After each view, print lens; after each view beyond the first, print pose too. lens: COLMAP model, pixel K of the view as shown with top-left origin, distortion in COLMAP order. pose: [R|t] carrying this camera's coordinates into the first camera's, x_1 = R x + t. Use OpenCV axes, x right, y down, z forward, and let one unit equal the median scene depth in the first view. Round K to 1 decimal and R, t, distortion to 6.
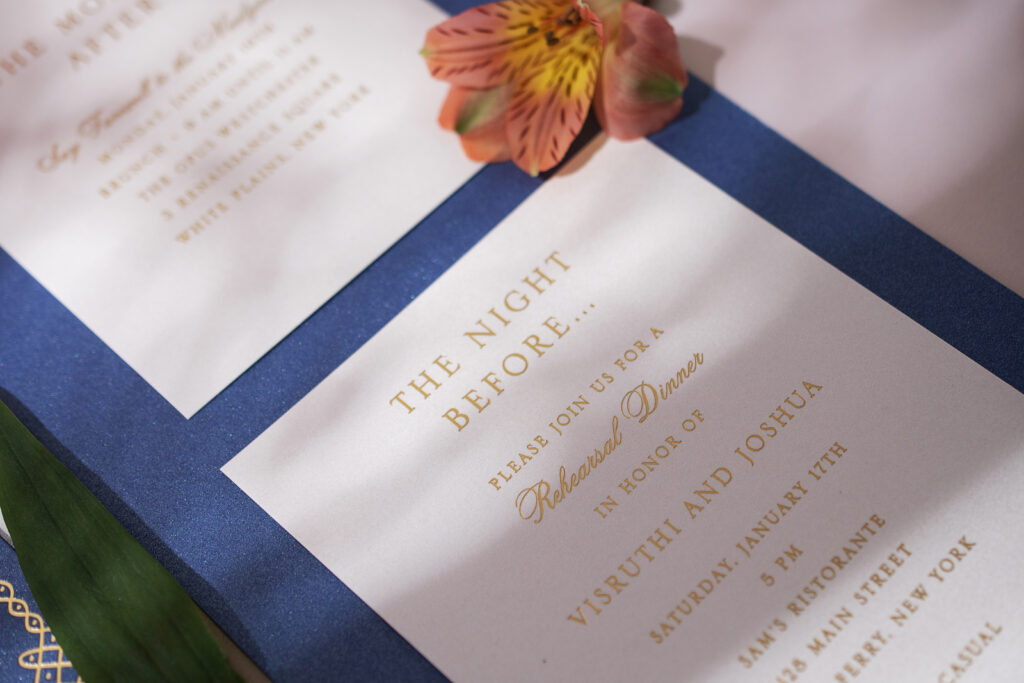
lens RADIAL K [[1868.7, 0, 512.0], [0, 1868.7, 341.5], [0, 0, 1]] dist [0.009149, -0.201382]
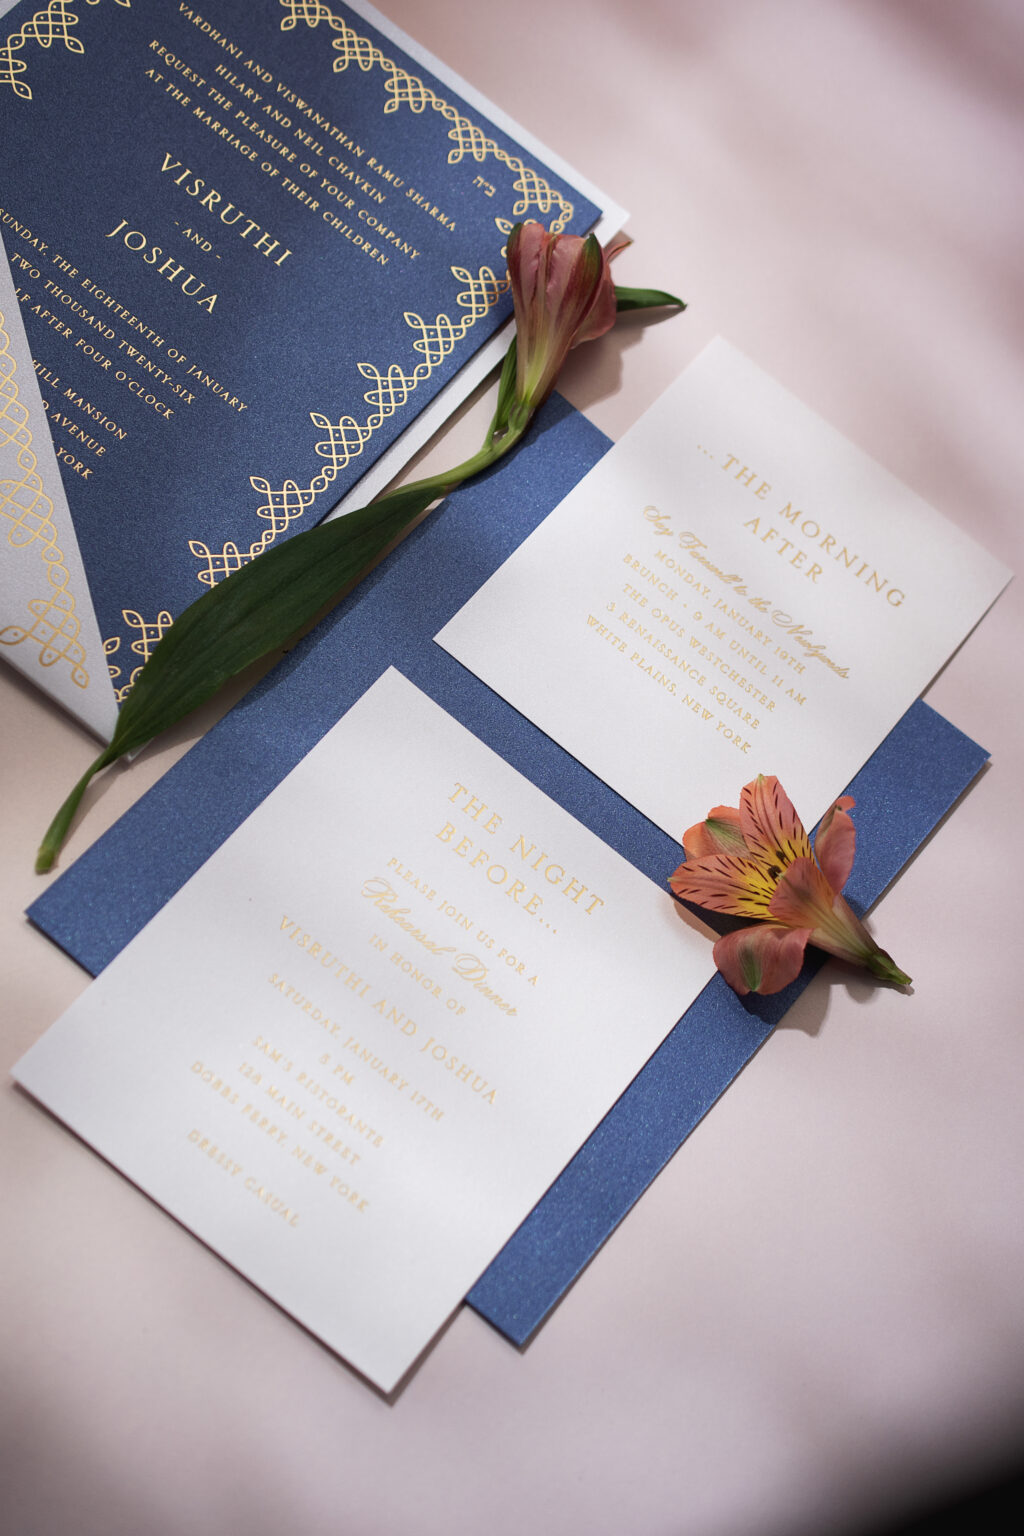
lens RADIAL K [[2803.0, 0, 512.0], [0, 2803.0, 768.0], [0, 0, 1]] dist [0.009149, -0.201382]
pose [[0.097317, 0.950126, -0.296294, 0.502013], [-0.950820, 0.176718, 0.254387, -0.498228], [0.294060, 0.256966, 0.920596, -0.769661]]
